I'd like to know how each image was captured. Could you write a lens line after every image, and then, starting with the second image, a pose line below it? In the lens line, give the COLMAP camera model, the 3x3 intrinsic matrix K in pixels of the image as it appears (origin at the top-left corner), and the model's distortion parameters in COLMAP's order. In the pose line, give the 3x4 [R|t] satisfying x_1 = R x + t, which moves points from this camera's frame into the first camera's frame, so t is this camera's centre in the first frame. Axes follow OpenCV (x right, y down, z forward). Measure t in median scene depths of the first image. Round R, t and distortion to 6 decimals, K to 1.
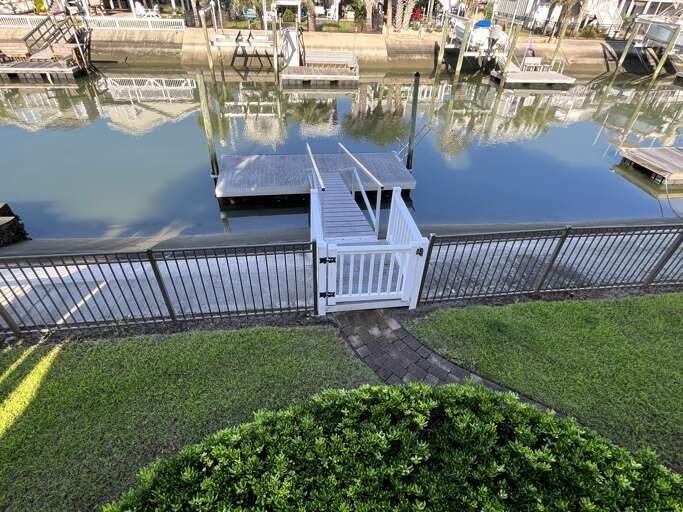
lens RADIAL K [[368.2, 0, 338.1], [0, 368.2, 259.0], [0, 0, 1]] dist [-0.009213, 0.001251]
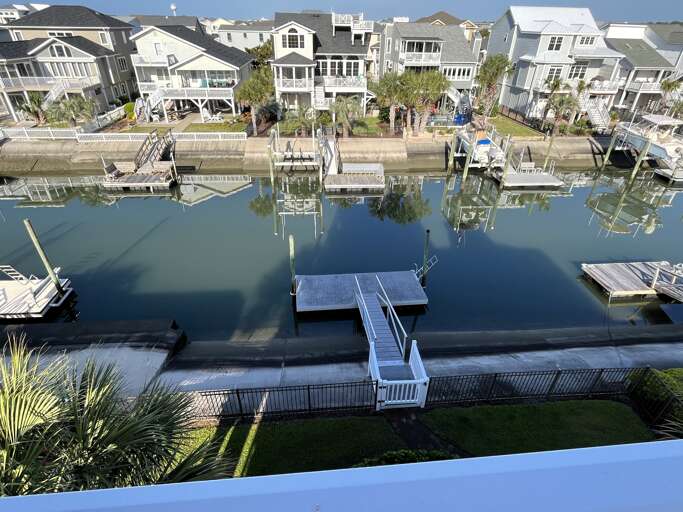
lens RADIAL K [[368.2, 0, 341.4], [0, 368.2, 257.4], [0, 0, 1]] dist [-0.009213, 0.001251]
pose [[0.999000, 0.014676, -0.042226, -0.031884], [-0.019583, 0.992792, -0.118237, -0.082880], [0.040187, 0.118946, 0.992087, -0.210721]]
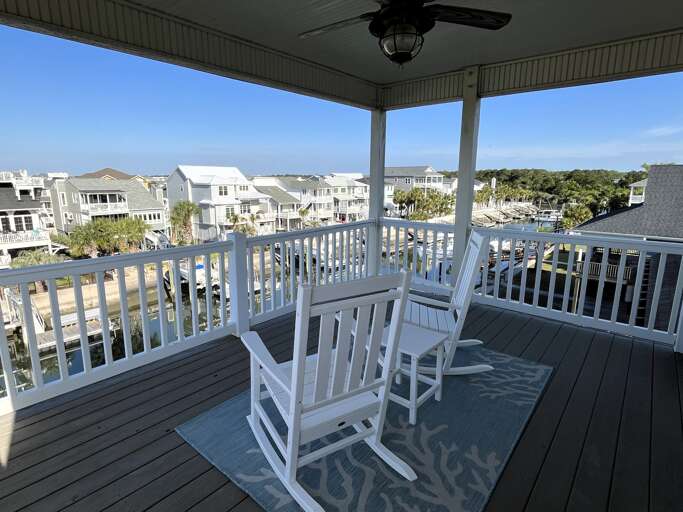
lens RADIAL K [[368.2, 0, 338.8], [0, 368.2, 256.9], [0, 0, 1]] dist [-0.009213, 0.001251]
pose [[0.733981, -0.160172, 0.660013, -0.145382], [0.440183, 0.852247, -0.282692, -0.013987], [-0.517214, 0.498017, 0.696038, -0.311578]]
